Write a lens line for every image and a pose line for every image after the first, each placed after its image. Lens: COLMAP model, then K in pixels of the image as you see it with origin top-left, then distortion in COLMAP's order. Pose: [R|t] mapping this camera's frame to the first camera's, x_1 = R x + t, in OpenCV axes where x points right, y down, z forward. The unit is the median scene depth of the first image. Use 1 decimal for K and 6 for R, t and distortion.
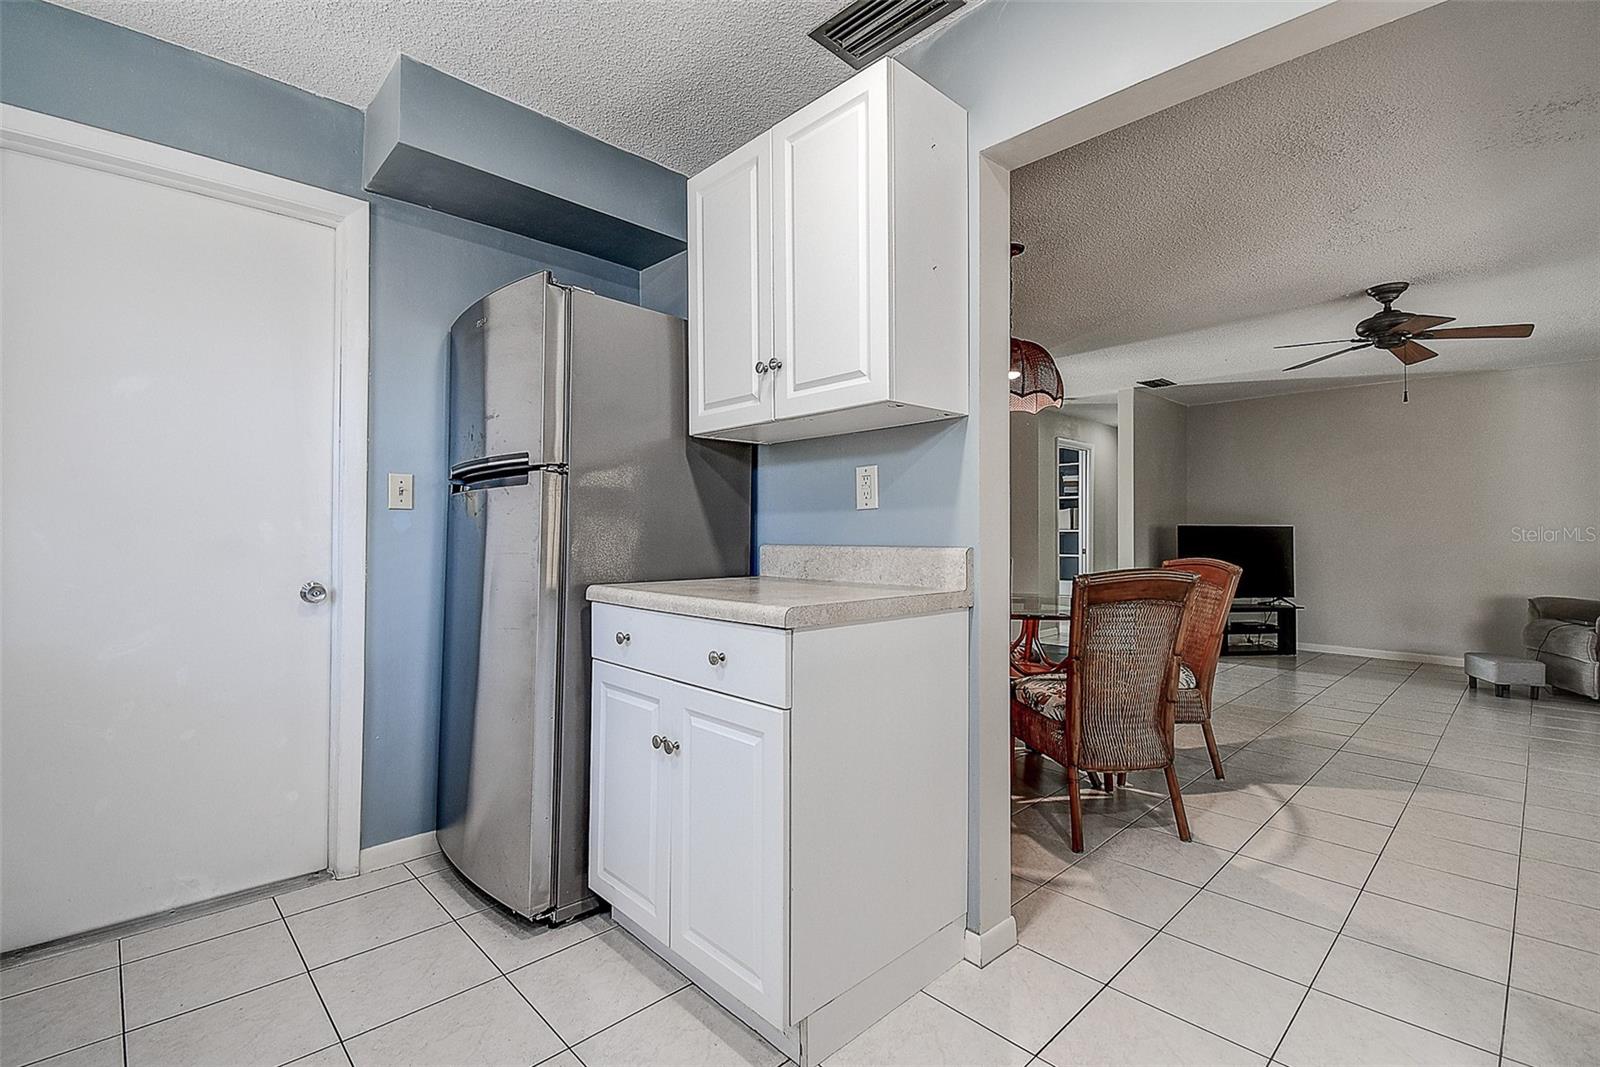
lens RADIAL K [[712.4, 0, 788.4], [0, 712.4, 523.7], [0, 0, 1]] dist [0.018979, -0.016637]
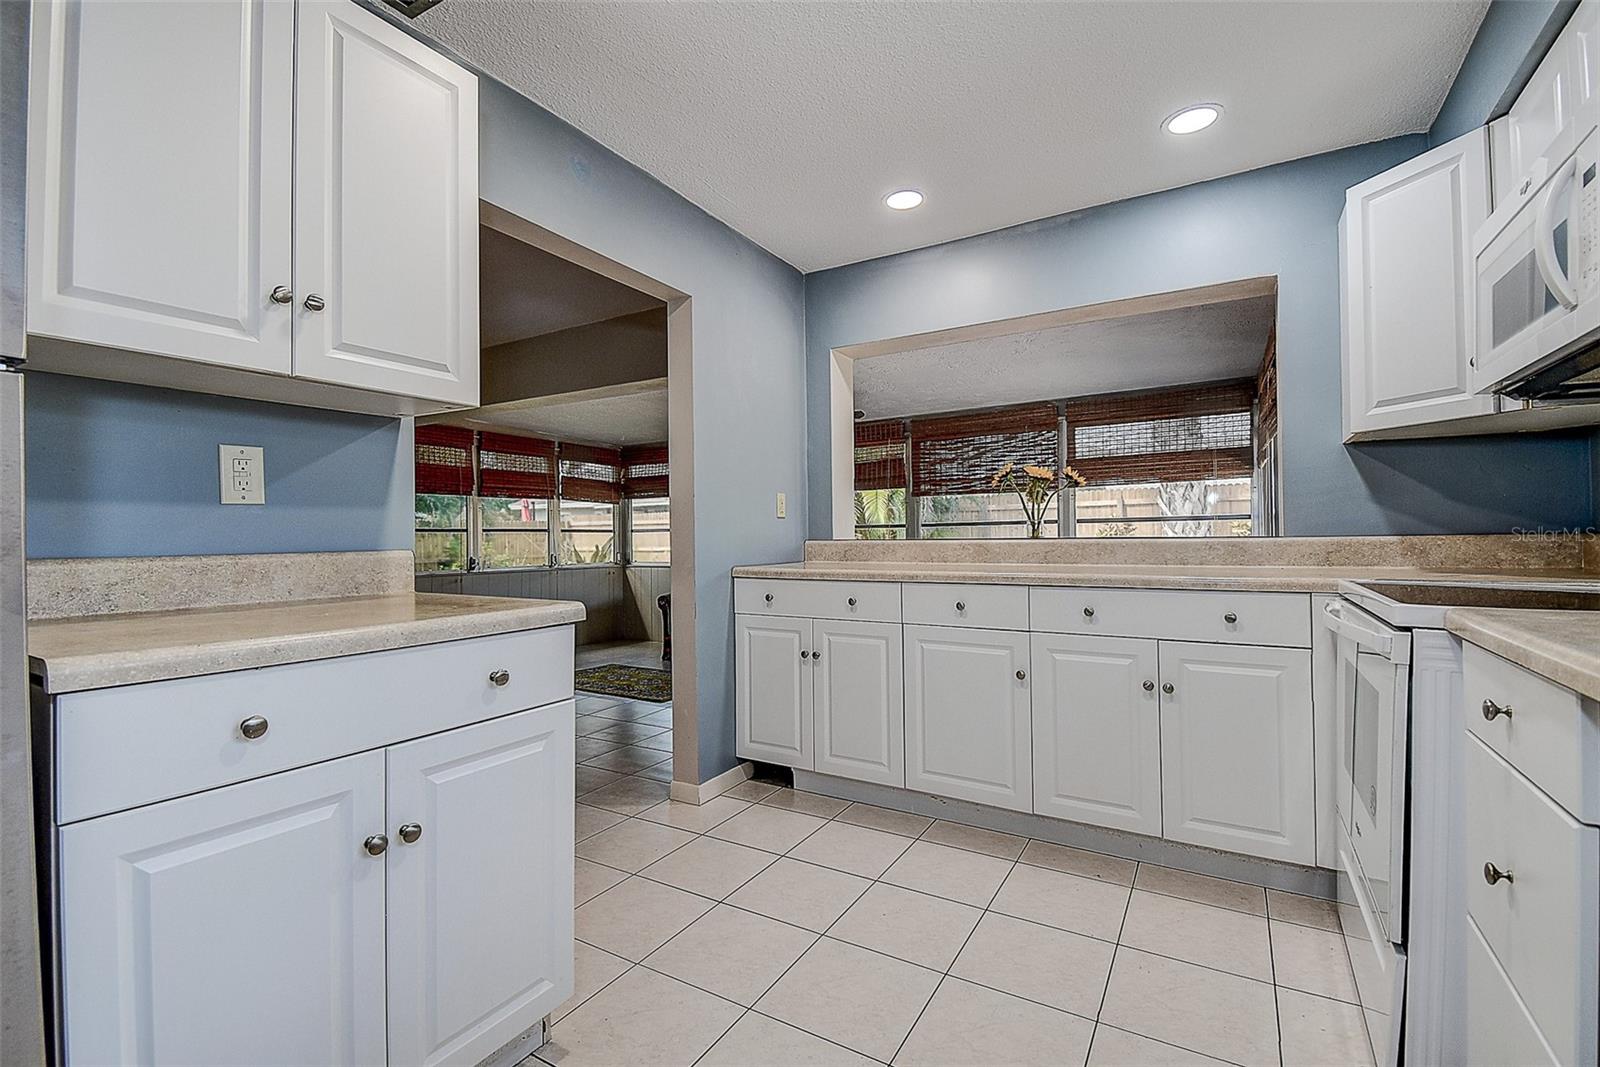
lens RADIAL K [[712.4, 0, 801.2], [0, 712.4, 528.9], [0, 0, 1]] dist [0.018979, -0.016637]
pose [[-0.275585, 0.008454, 0.961240, -0.658044], [-0.003532, 0.999946, -0.009807, 0.008625], [-0.961270, -0.006097, -0.275540, 0.557868]]
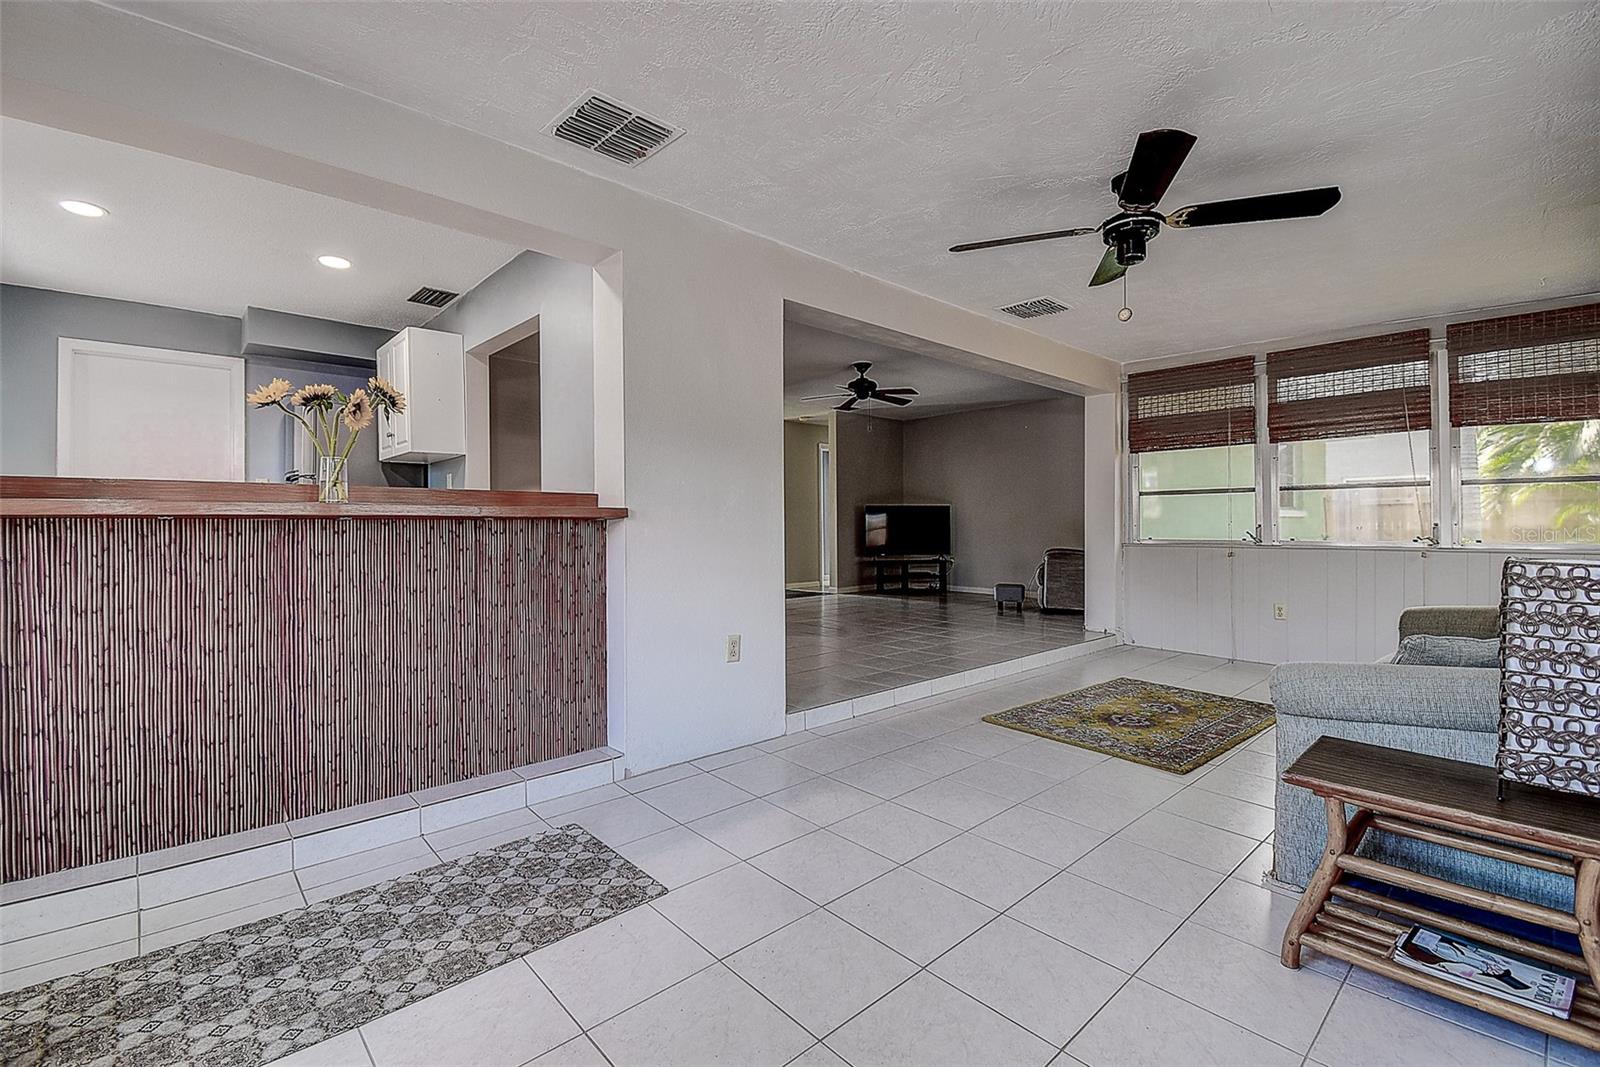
lens RADIAL K [[712.4, 0, 791.9], [0, 712.4, 528.8], [0, 0, 1]] dist [0.018979, -0.016637]
pose [[0.999965, -0.005576, -0.006185, 1.092198], [0.005700, 0.999779, 0.020241, 0.053608], [0.006071, -0.020275, 0.999776, -1.199537]]
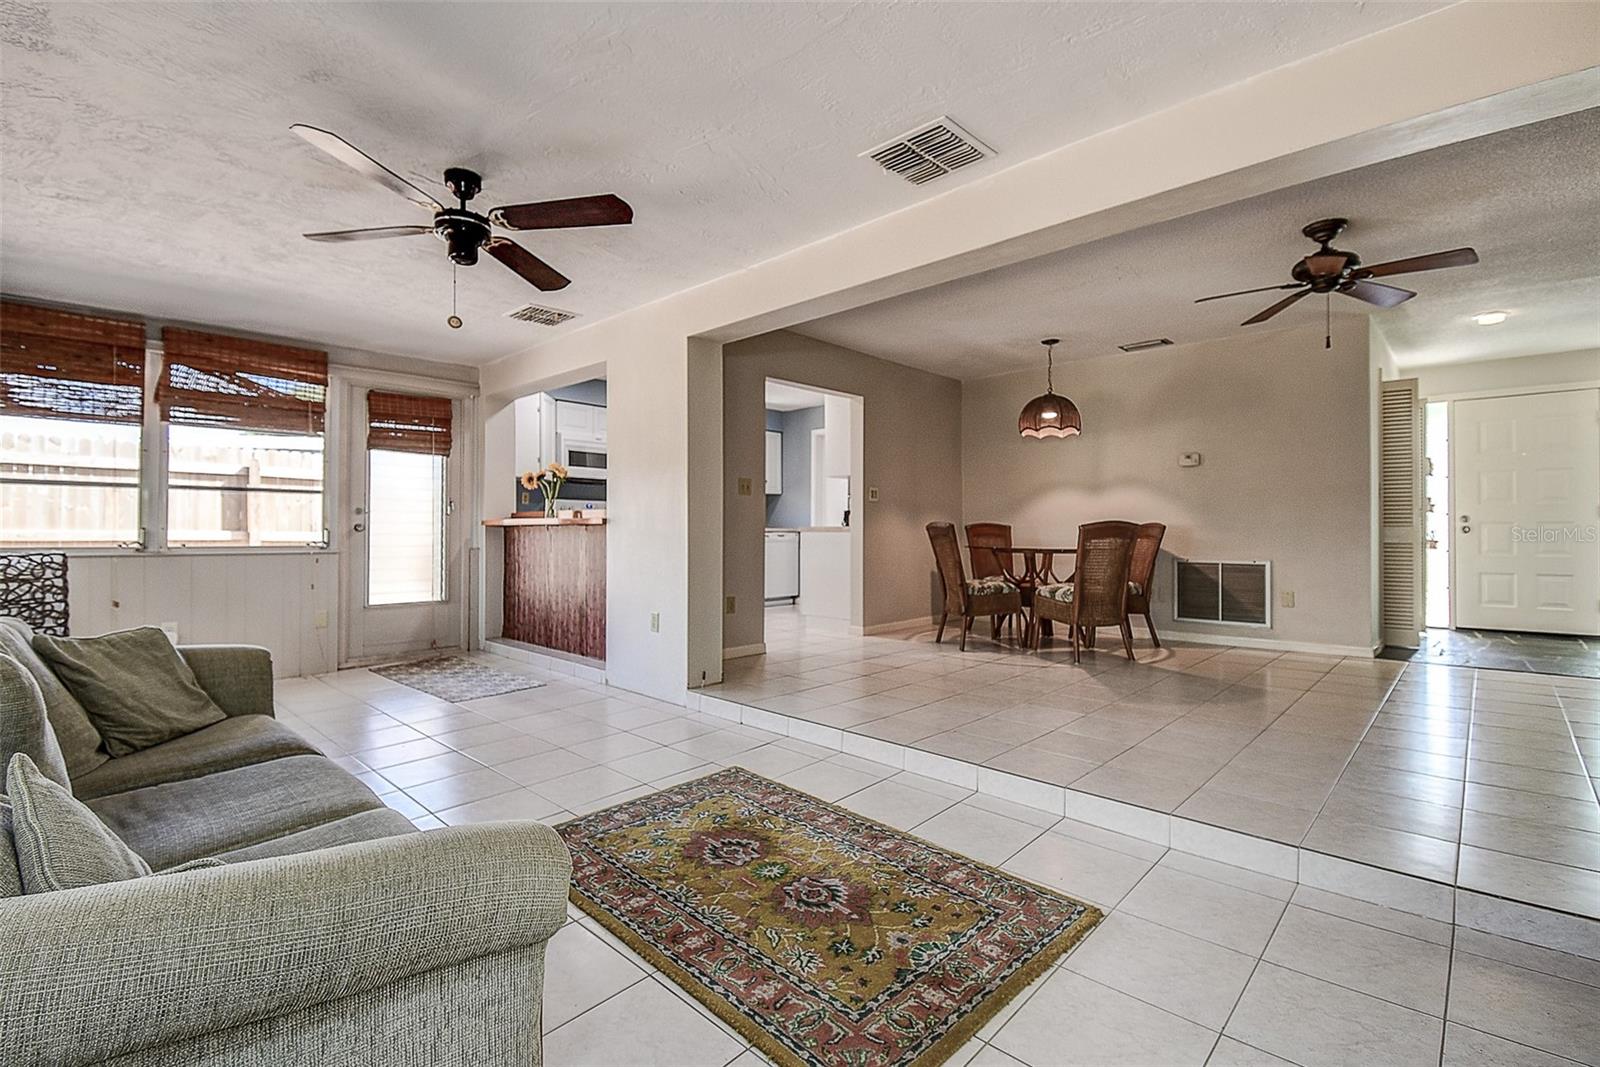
lens RADIAL K [[712.4, 0, 798.8], [0, 712.4, 524.6], [0, 0, 1]] dist [0.018979, -0.016637]
pose [[0.056796, -0.012107, -0.998312, 2.778005], [0.013233, 0.999848, -0.011372, 0.089781], [0.998298, -0.012565, 0.056947, 0.410382]]
